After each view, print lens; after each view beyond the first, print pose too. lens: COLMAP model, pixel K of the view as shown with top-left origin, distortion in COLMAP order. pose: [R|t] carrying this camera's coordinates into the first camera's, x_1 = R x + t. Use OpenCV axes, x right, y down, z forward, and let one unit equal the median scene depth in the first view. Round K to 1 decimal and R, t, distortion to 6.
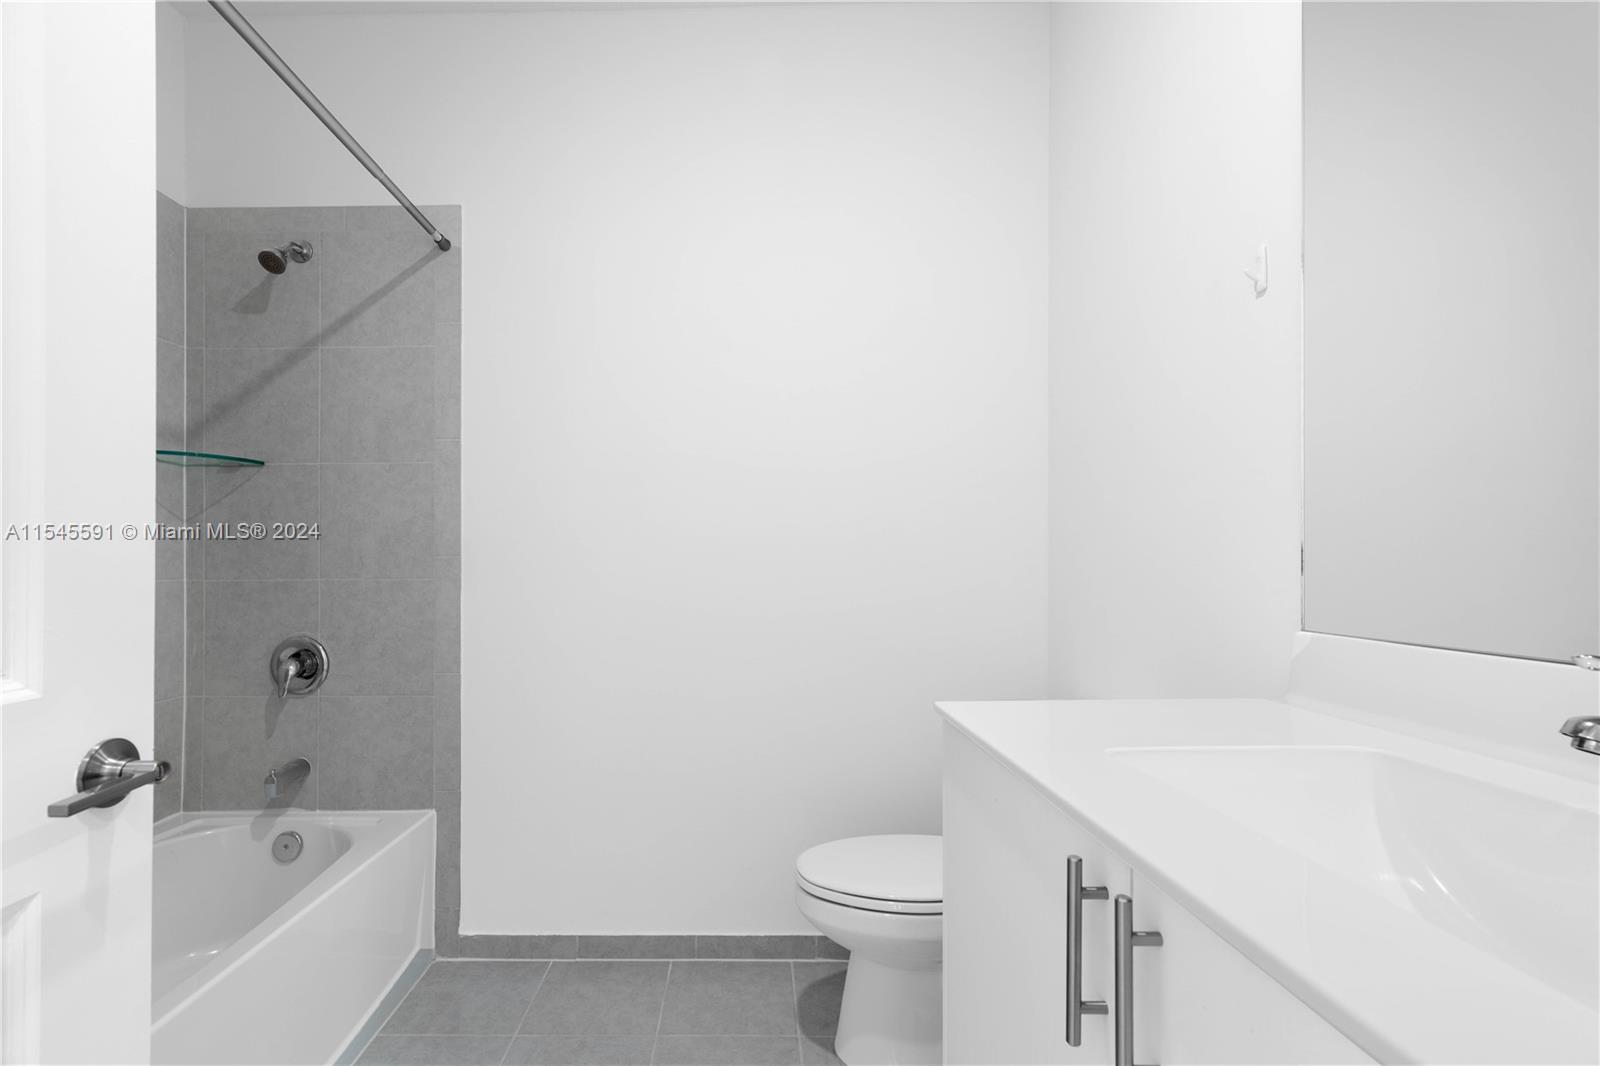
lens RADIAL K [[740.6, 0, 800.0], [0, 740.6, 556.1], [0, 0, 1]] dist [0.015787, -0.000006]
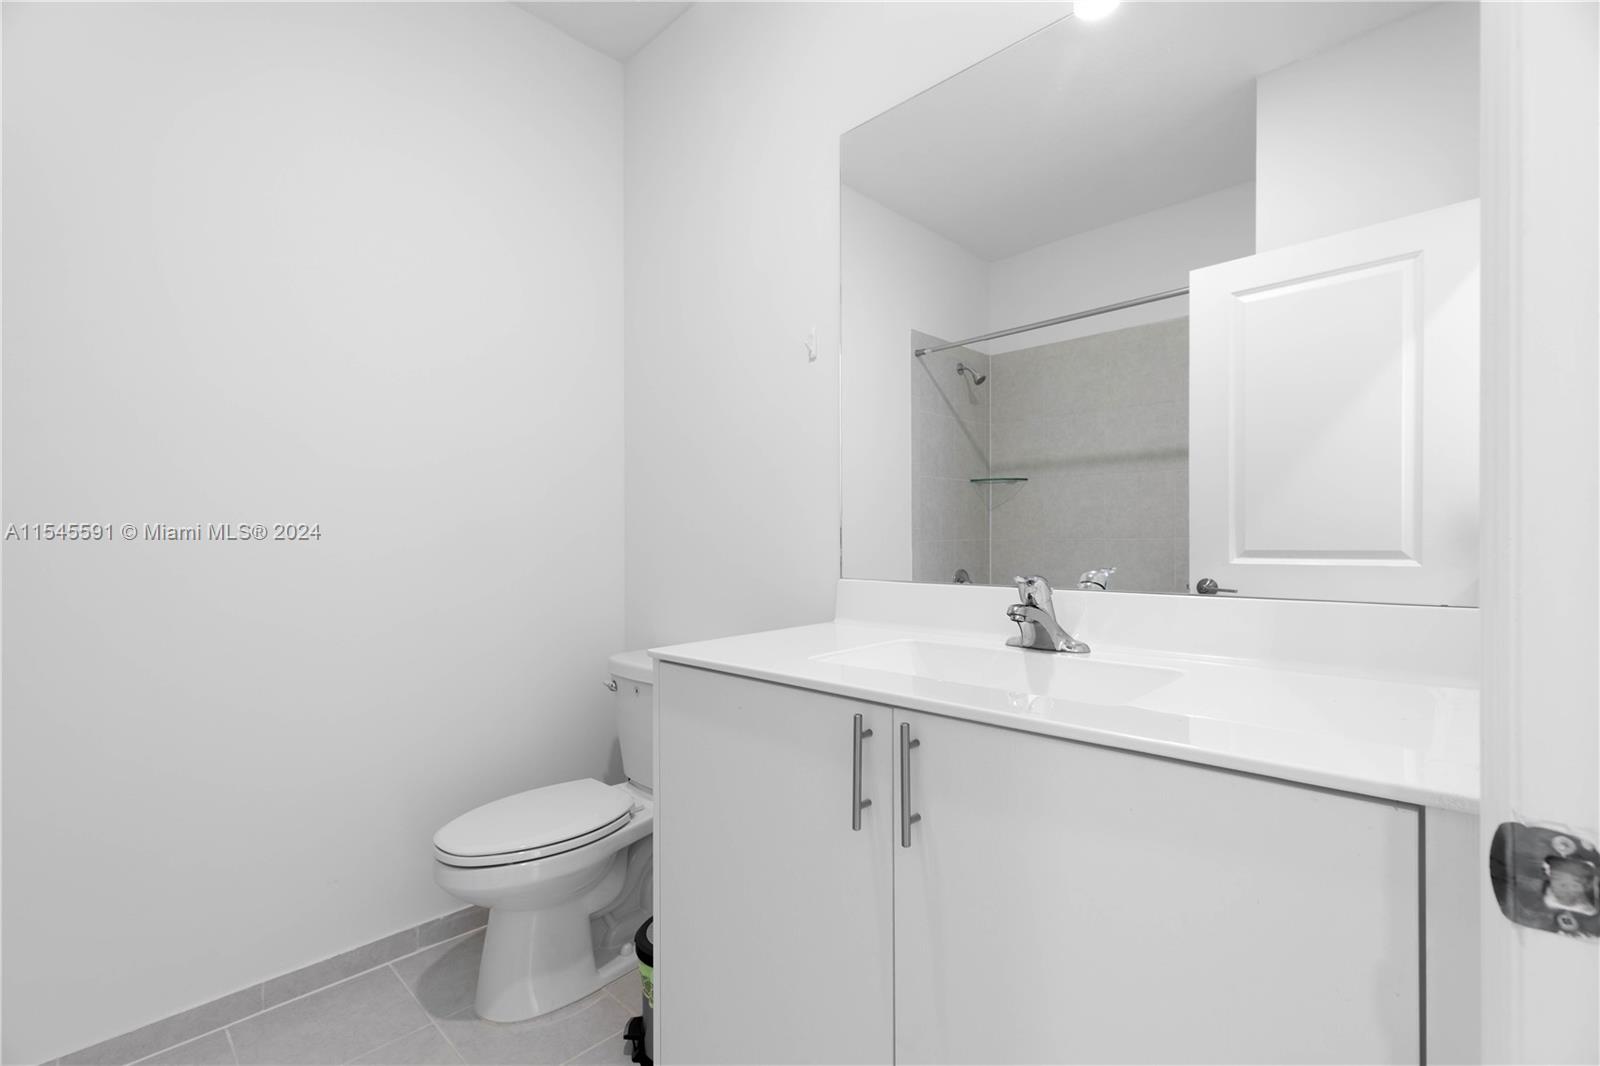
lens RADIAL K [[719.0, 0, 789.0], [0, 719.0, 531.2], [0, 0, 1]] dist [0.015354, 0.000036]
pose [[0.697253, 0.004873, 0.716808, -0.377062], [-0.002969, 0.999988, -0.003911, 0.004575], [-0.716819, 0.000599, 0.697260, 0.005644]]
